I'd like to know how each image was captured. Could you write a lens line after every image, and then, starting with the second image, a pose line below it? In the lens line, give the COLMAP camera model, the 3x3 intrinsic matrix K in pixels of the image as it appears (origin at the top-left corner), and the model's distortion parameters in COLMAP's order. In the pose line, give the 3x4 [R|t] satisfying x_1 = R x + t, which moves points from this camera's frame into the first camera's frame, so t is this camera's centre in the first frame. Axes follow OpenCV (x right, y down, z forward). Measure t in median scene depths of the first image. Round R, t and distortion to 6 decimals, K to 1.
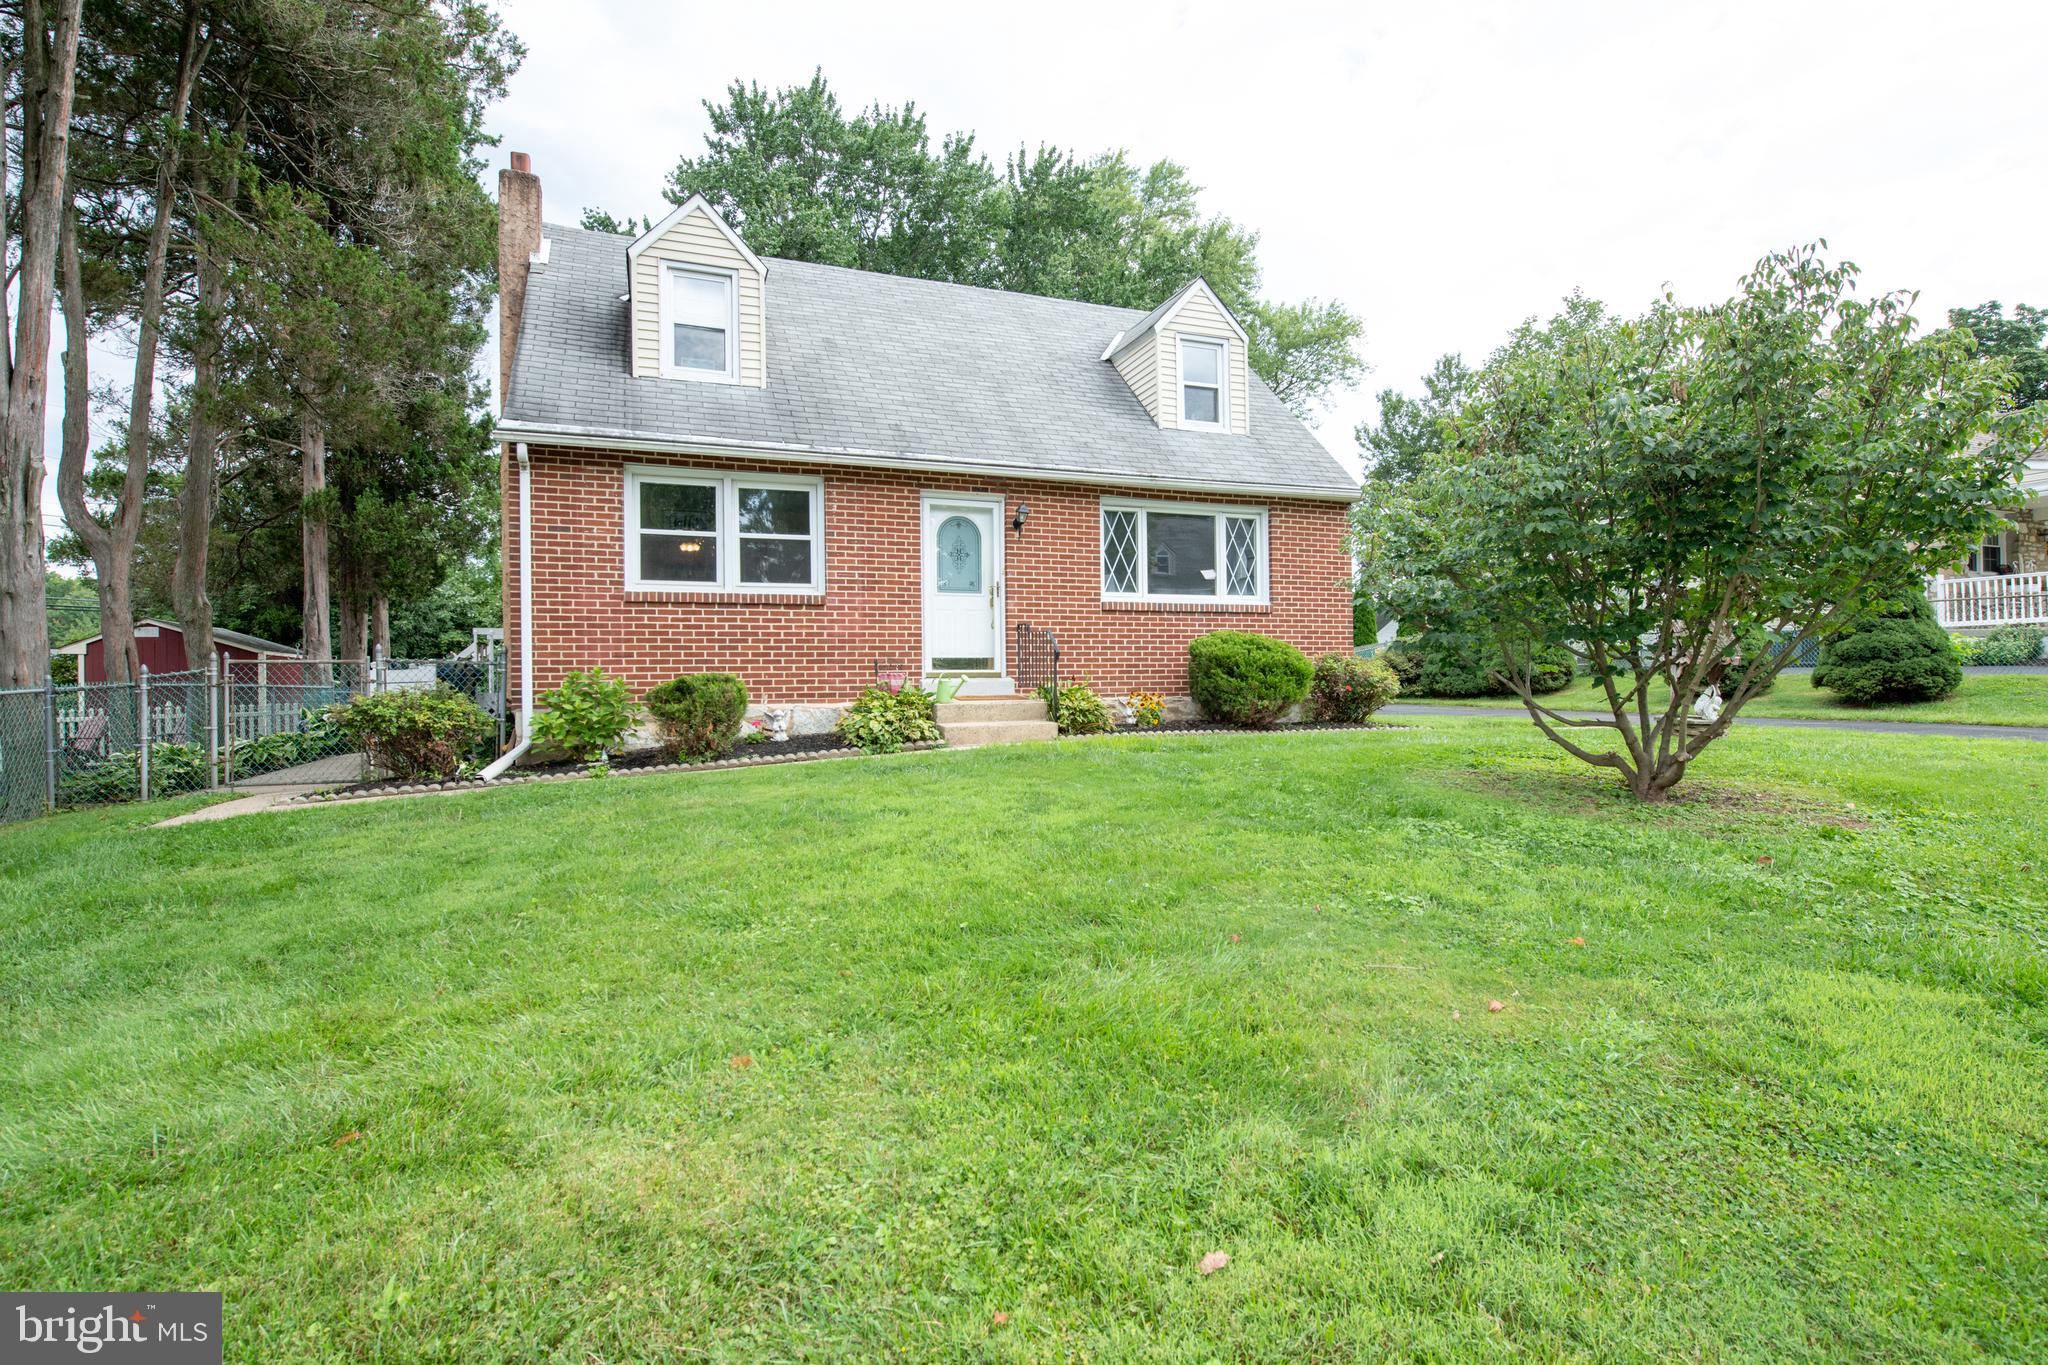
lens RADIAL K [[950.8, 0, 1067.1], [0, 950.8, 668.5], [0, 0, 1]] dist [-0.011695, -0.001893]
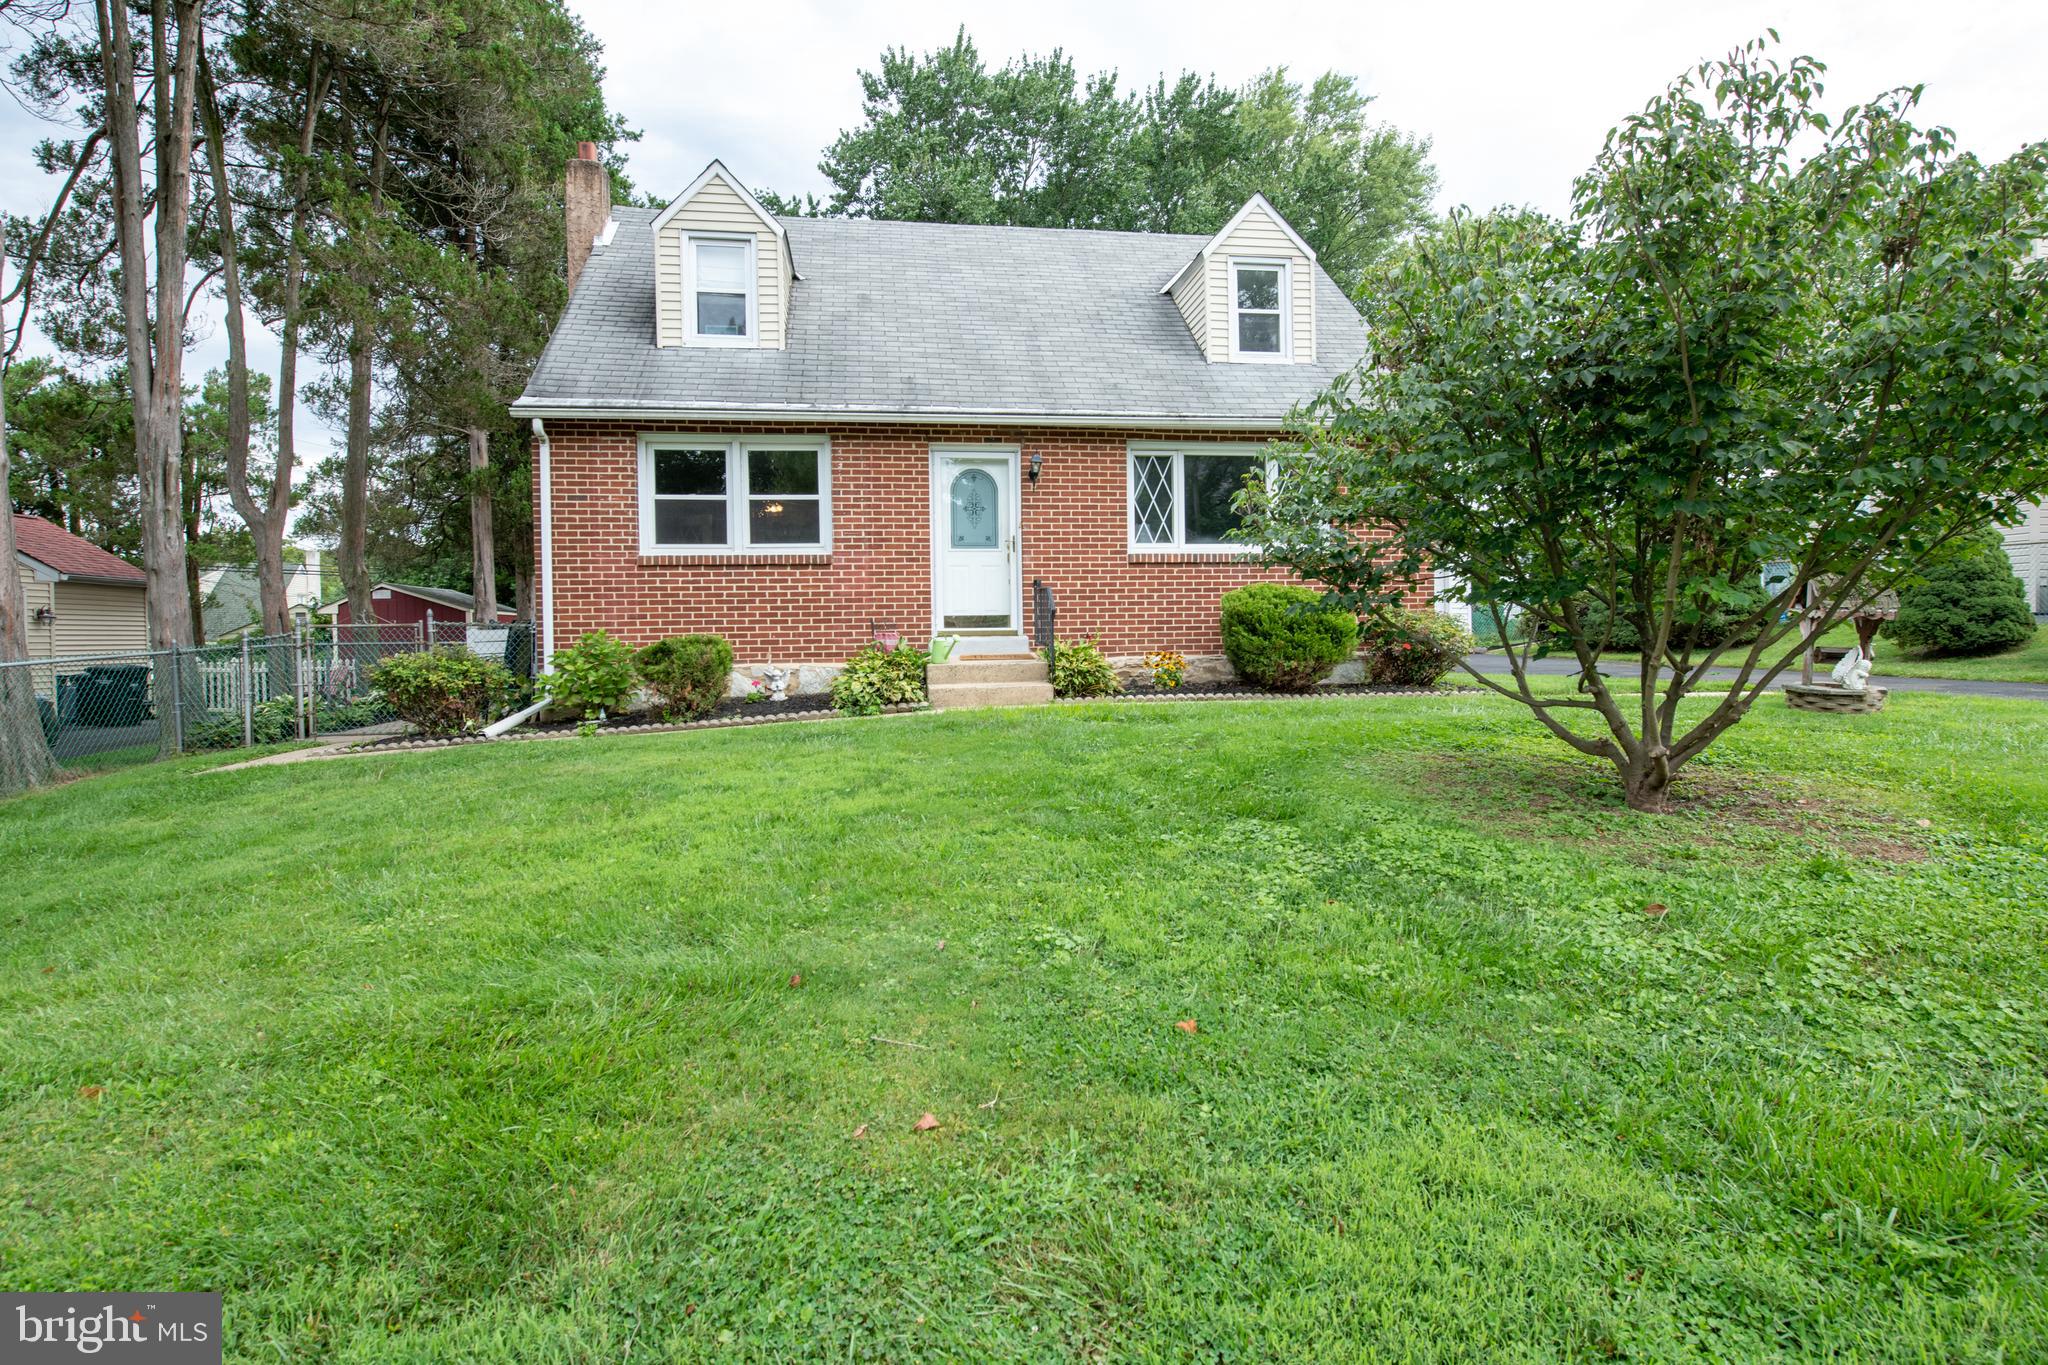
lens RADIAL K [[950.8, 0, 1015.0], [0, 950.8, 644.2], [0, 0, 1]] dist [-0.011695, -0.001893]
pose [[0.973432, -0.000605, -0.228976, 0.159545], [0.007079, 0.999598, 0.027453, -0.008997], [0.228867, -0.028344, 0.973045, 0.069754]]
